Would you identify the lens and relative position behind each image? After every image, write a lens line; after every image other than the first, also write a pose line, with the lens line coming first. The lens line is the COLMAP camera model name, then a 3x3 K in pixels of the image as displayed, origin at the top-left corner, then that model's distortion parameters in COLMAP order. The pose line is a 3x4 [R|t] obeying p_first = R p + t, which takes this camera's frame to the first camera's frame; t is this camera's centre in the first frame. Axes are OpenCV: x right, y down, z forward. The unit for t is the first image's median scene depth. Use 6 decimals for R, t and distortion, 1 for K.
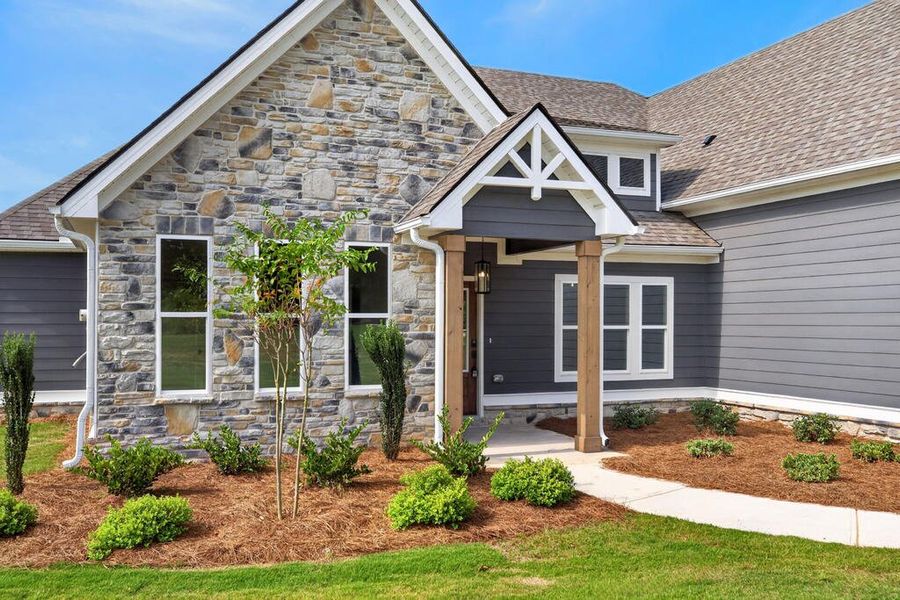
lens RADIAL K [[822.5, 0, 448.3], [0, 822.5, 311.5], [0, 0, 1]] dist [-0.003503, -0.000498]
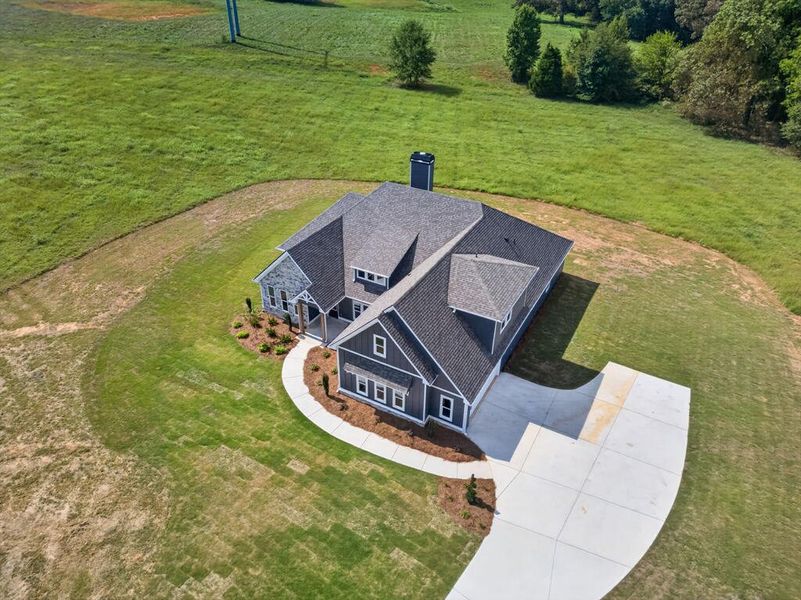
lens RADIAL K [[562.0, 0, 399.5], [0, 562.0, 297.1], [0, 0, 1]] dist [0.078589, -0.069120]
pose [[0.637218, 0.430528, -0.639218, 2.894621], [-0.004333, 0.831405, 0.555651, -2.265829], [0.770672, -0.351301, 0.531651, -0.515095]]
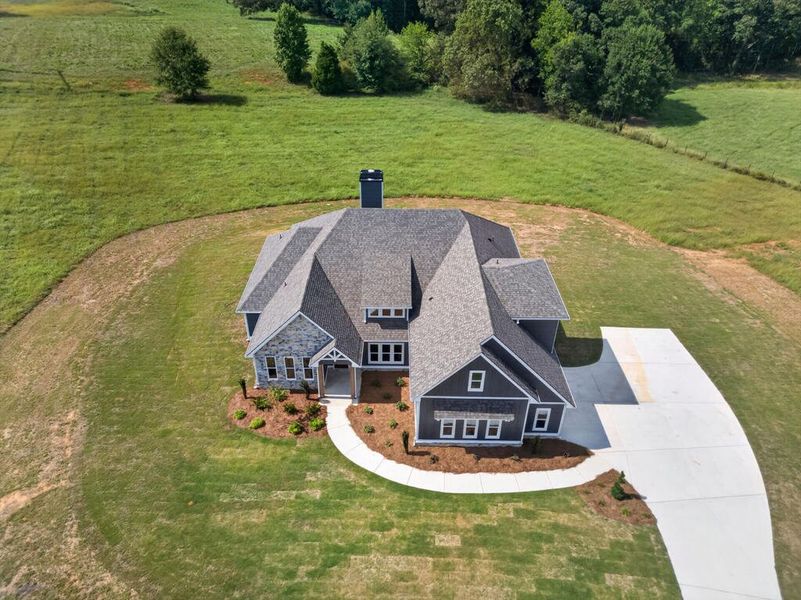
lens RADIAL K [[562.0, 0, 399.5], [0, 562.0, 297.1], [0, 0, 1]] dist [0.078589, -0.069120]
pose [[0.929342, 0.211484, -0.302652, 1.373134], [-0.006879, 0.829481, 0.558492, -2.287436], [0.369156, -0.516948, 0.772326, -1.205040]]
